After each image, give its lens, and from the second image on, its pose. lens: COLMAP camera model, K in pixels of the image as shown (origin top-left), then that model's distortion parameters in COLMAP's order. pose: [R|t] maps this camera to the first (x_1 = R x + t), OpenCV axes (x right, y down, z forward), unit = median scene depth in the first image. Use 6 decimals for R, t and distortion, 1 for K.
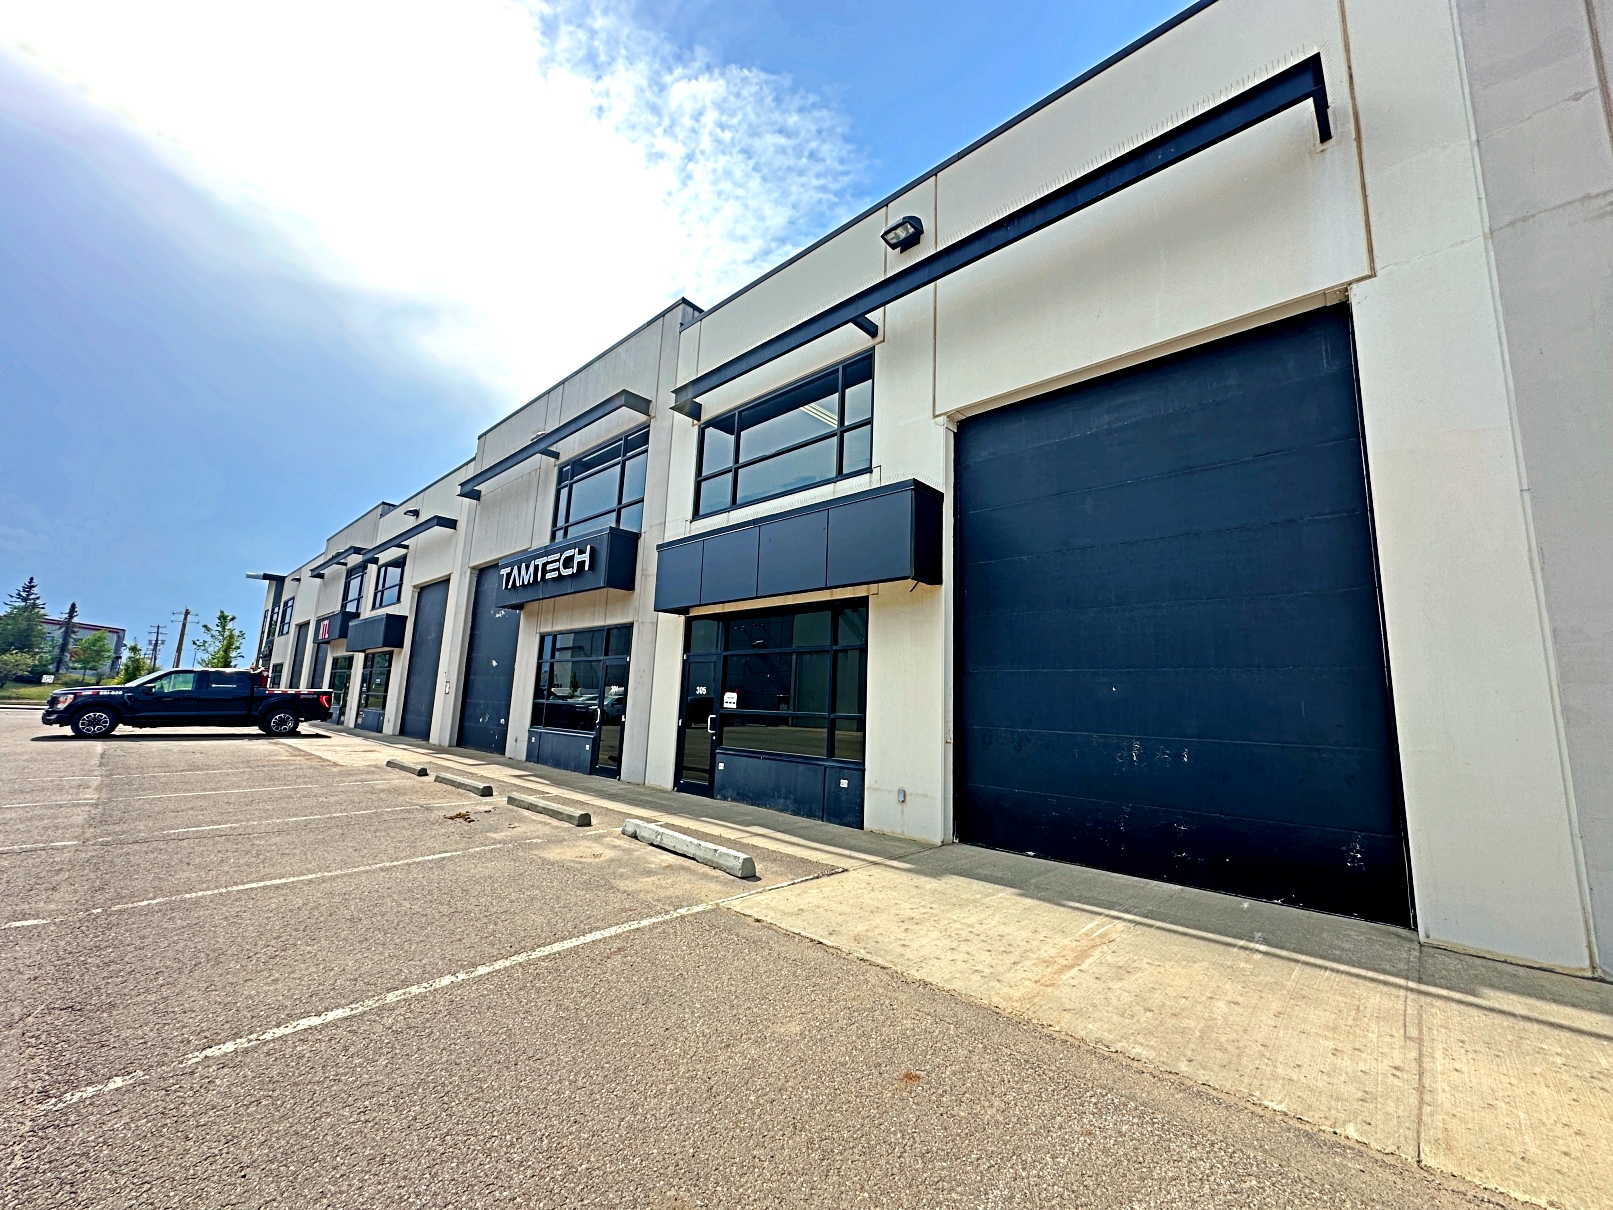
lens RADIAL K [[643.9, 0, 809.7], [0, 643.9, 603.1], [0, 0, 1]] dist [-0.004308, 0.001933]
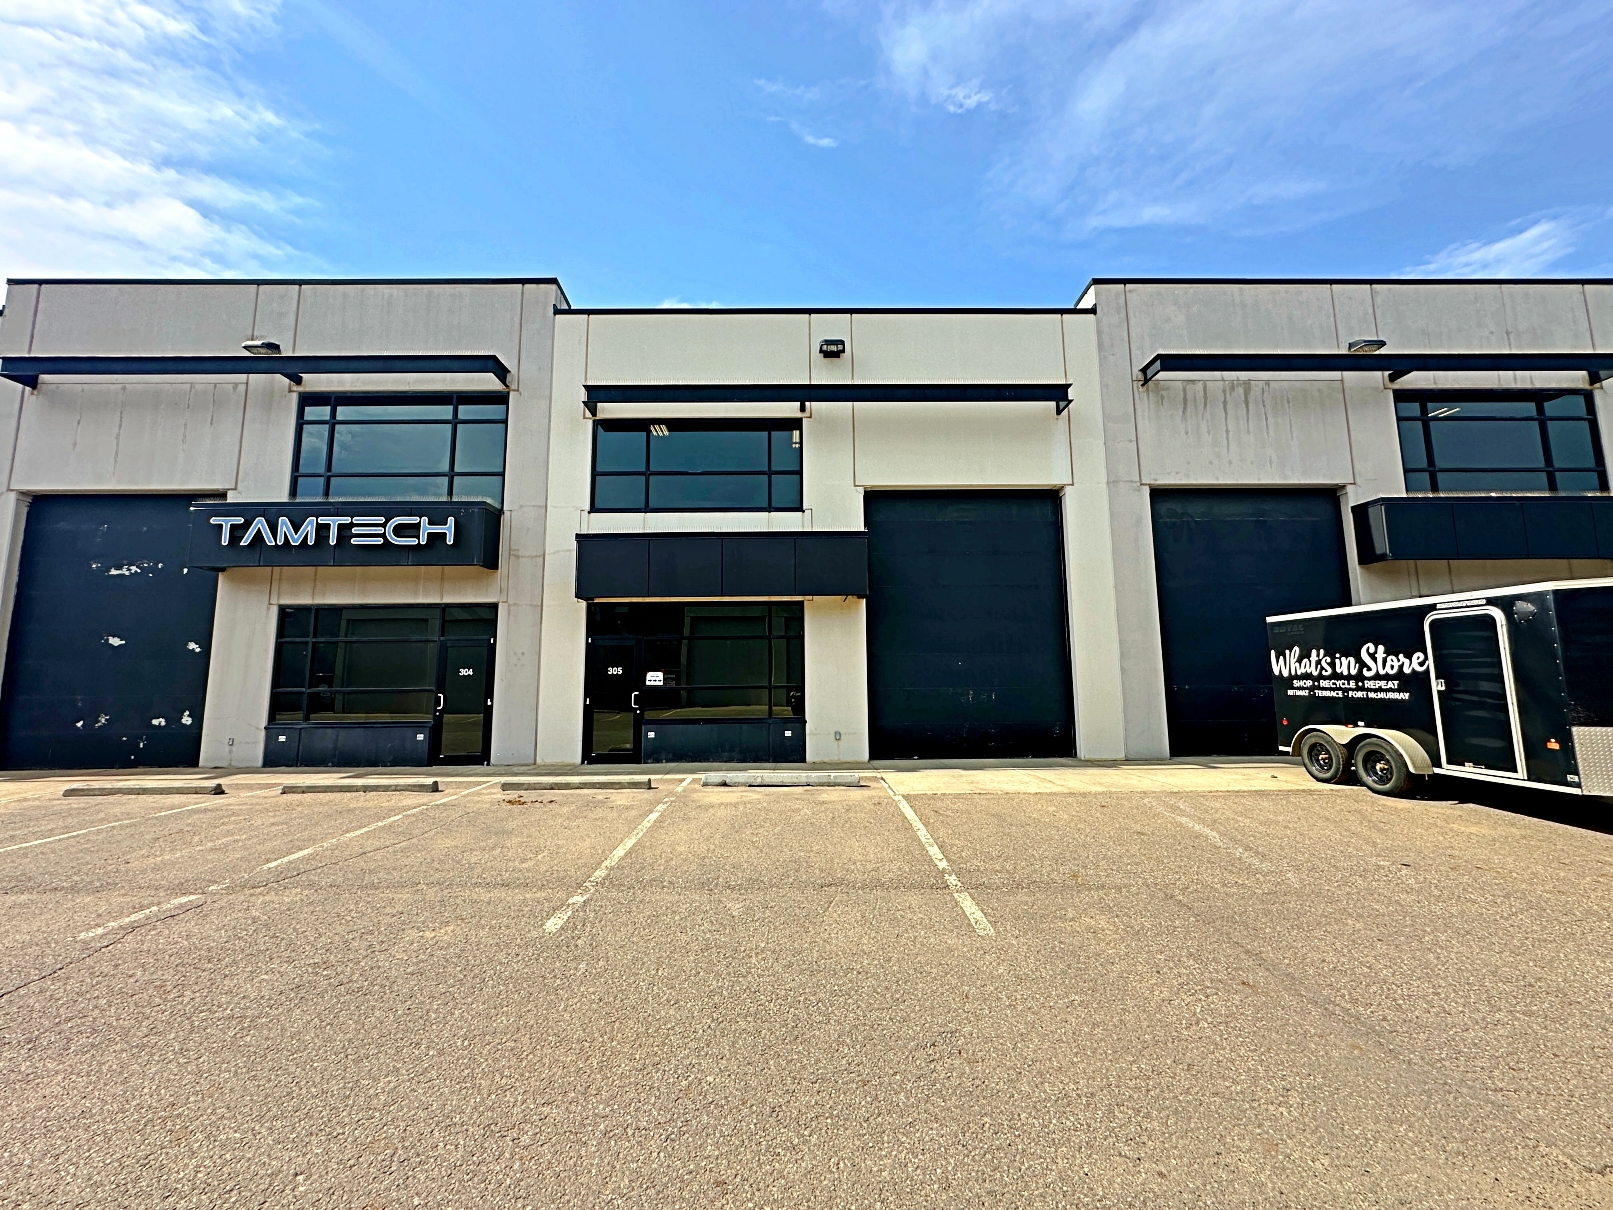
lens RADIAL K [[643.9, 0, 804.8], [0, 643.9, 604.8], [0, 0, 1]] dist [-0.004308, 0.001933]
pose [[0.720117, 0.040088, 0.692694, -0.885452], [-0.075703, 0.996909, 0.021007, -0.032886], [-0.689711, -0.067566, 0.720926, -0.023746]]
